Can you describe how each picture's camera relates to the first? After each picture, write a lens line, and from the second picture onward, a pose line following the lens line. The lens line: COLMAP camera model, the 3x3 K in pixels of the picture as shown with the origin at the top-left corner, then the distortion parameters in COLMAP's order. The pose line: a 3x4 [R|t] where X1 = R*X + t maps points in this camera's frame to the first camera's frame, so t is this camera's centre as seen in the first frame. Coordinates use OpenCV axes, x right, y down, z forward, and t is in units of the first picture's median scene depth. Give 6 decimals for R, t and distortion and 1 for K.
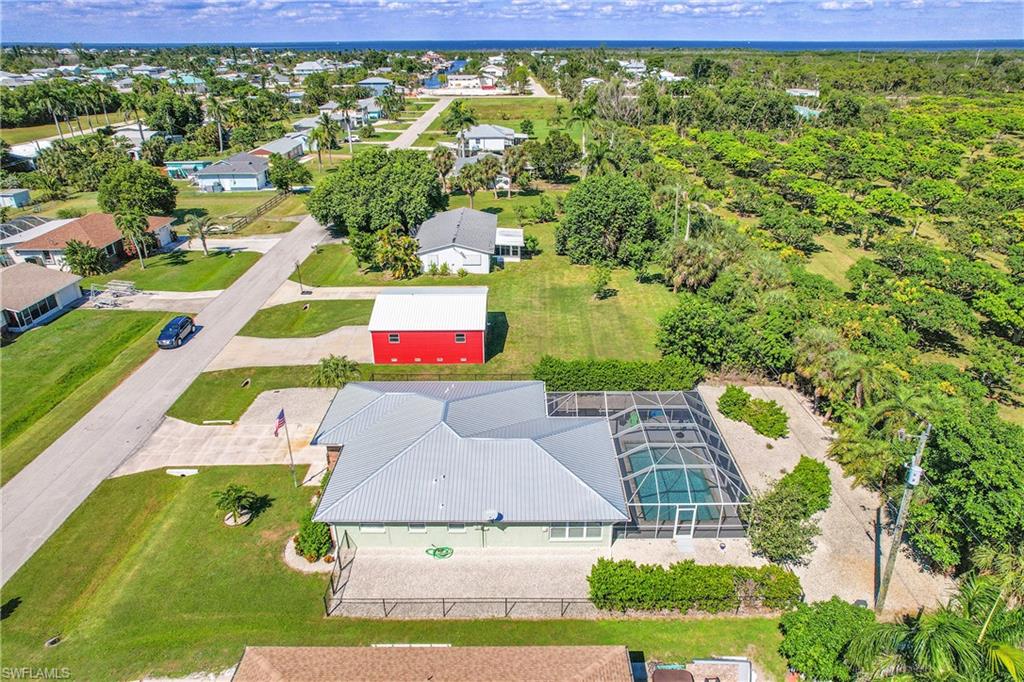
lens RADIAL K [[652.4, 0, 517.4], [0, 652.4, 343.0], [0, 0, 1]] dist [-0.068369, 0.063008]
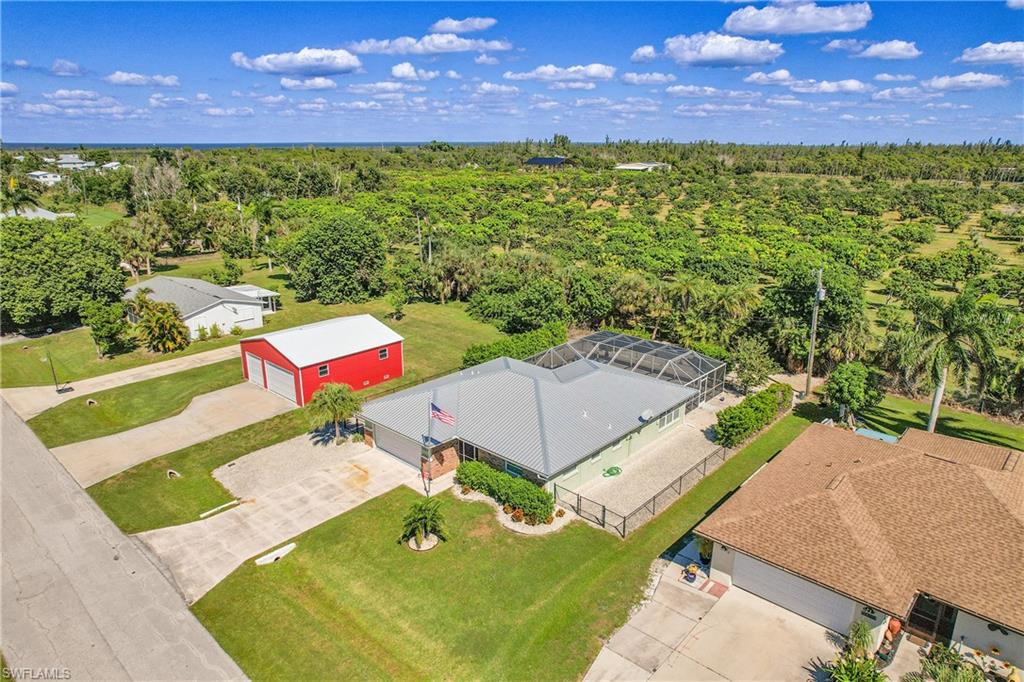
lens RADIAL K [[652.4, 0, 517.4], [0, 652.4, 343.0], [0, 0, 1]] dist [-0.068369, 0.063008]
pose [[0.675507, -0.213264, 0.705839, -0.454703], [0.309237, 0.950946, -0.008627, 0.033876], [-0.669375, 0.224099, 0.708320, 0.126946]]
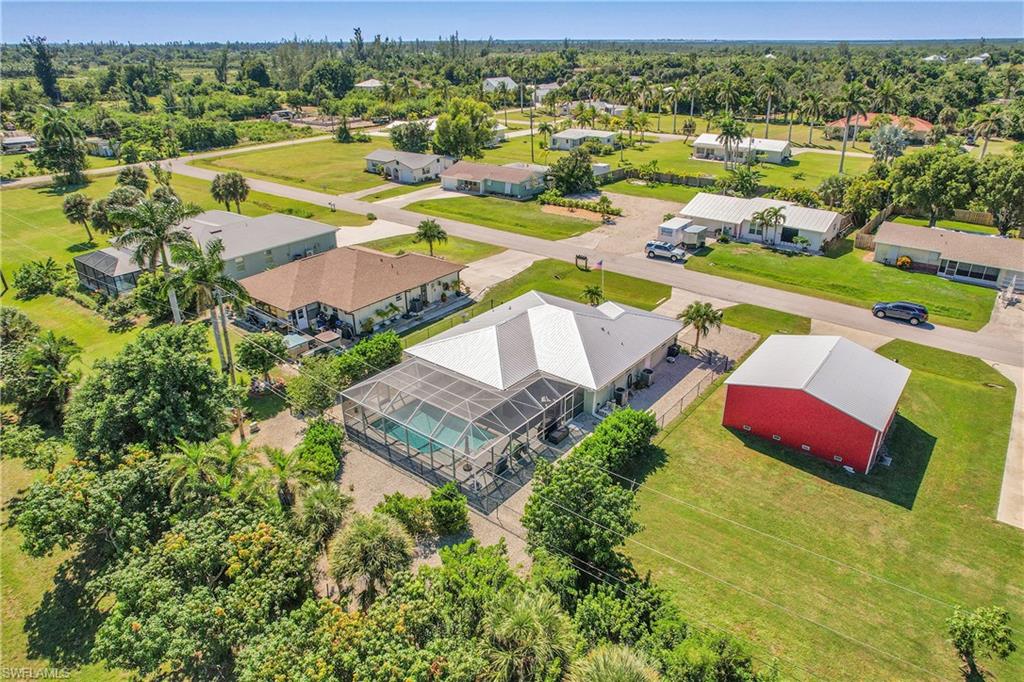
lens RADIAL K [[652.4, 0, 517.4], [0, 652.4, 343.0], [0, 0, 1]] dist [-0.068369, 0.063008]
pose [[-0.617763, 0.343711, -0.707270, 0.473221], [-0.330472, 0.702662, 0.630122, -0.341631], [0.713552, 0.623000, -0.320492, 0.741468]]
